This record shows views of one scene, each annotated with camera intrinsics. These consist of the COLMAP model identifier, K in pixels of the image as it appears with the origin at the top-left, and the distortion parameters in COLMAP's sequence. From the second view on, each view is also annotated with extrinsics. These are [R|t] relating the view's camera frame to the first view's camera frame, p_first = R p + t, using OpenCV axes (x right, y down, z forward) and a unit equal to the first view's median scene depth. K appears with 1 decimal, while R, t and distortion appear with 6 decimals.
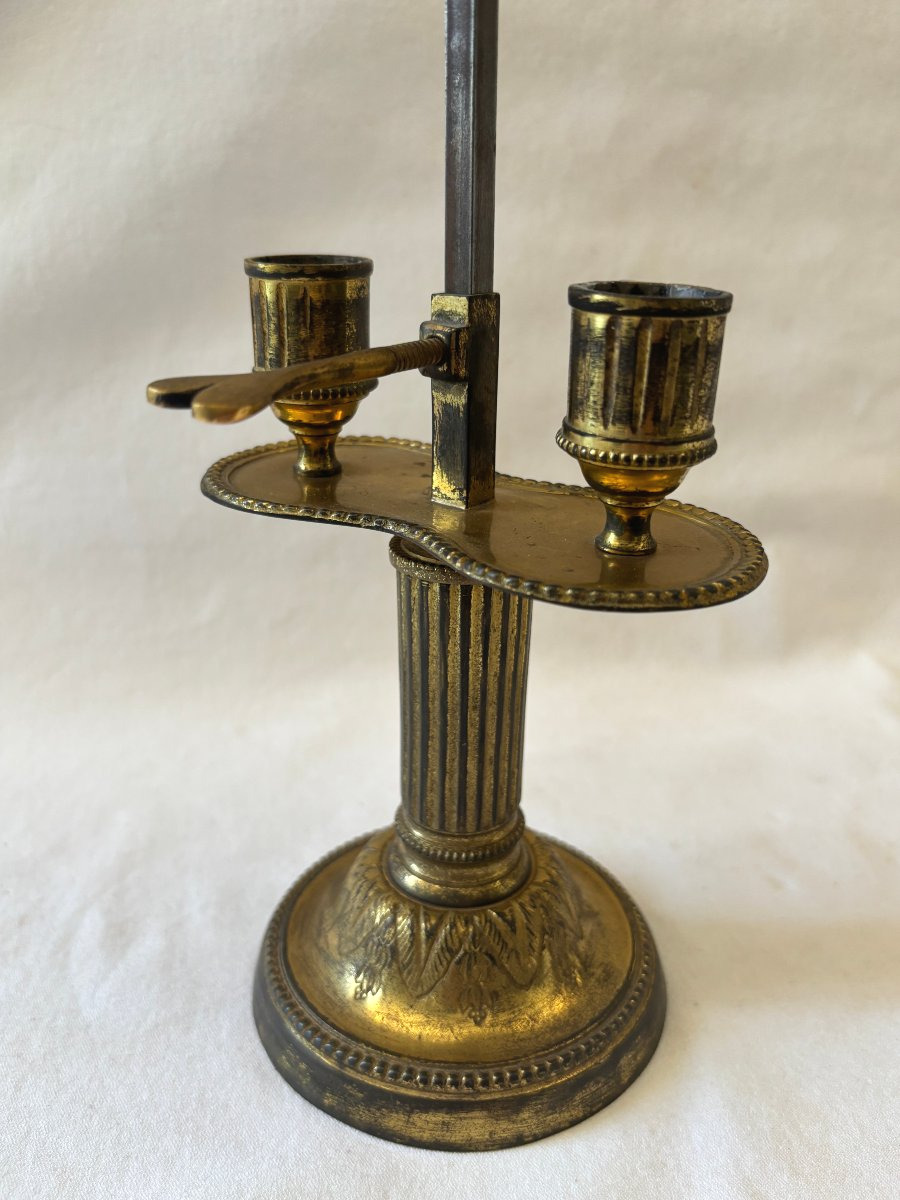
lens RADIAL K [[991.1, 0, 446.2], [0, 991.1, 577.4], [0, 0, 1]] dist [-0.010906, 0.009134]
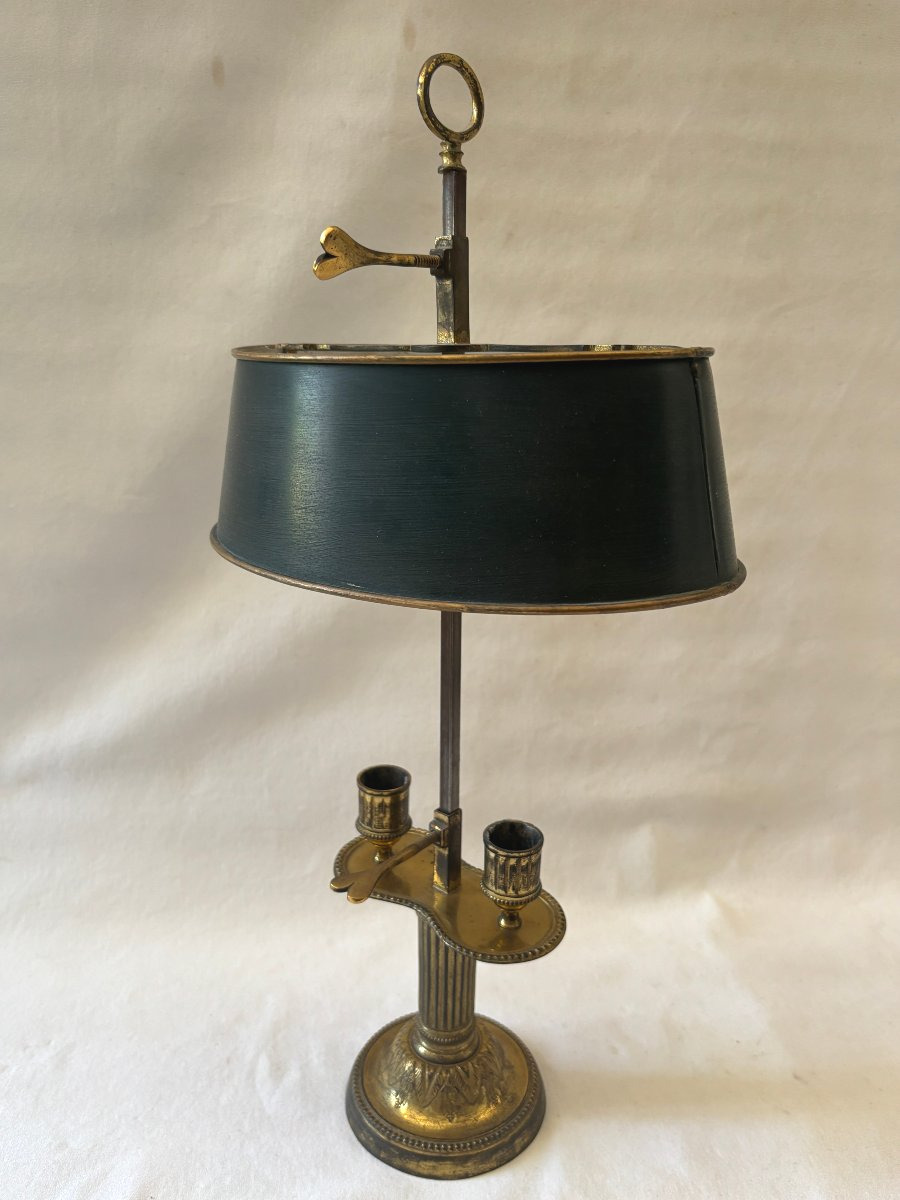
lens RADIAL K [[975.5, 0, 450.0], [0, 975.5, 600.0], [0, 0, 1]] dist [0.042661, -0.002489]
pose [[0.999371, 0.017372, -0.030909, 0.077422], [-0.019368, 0.997666, -0.065473, -0.558095], [0.029699, 0.066030, 0.997376, -1.258637]]
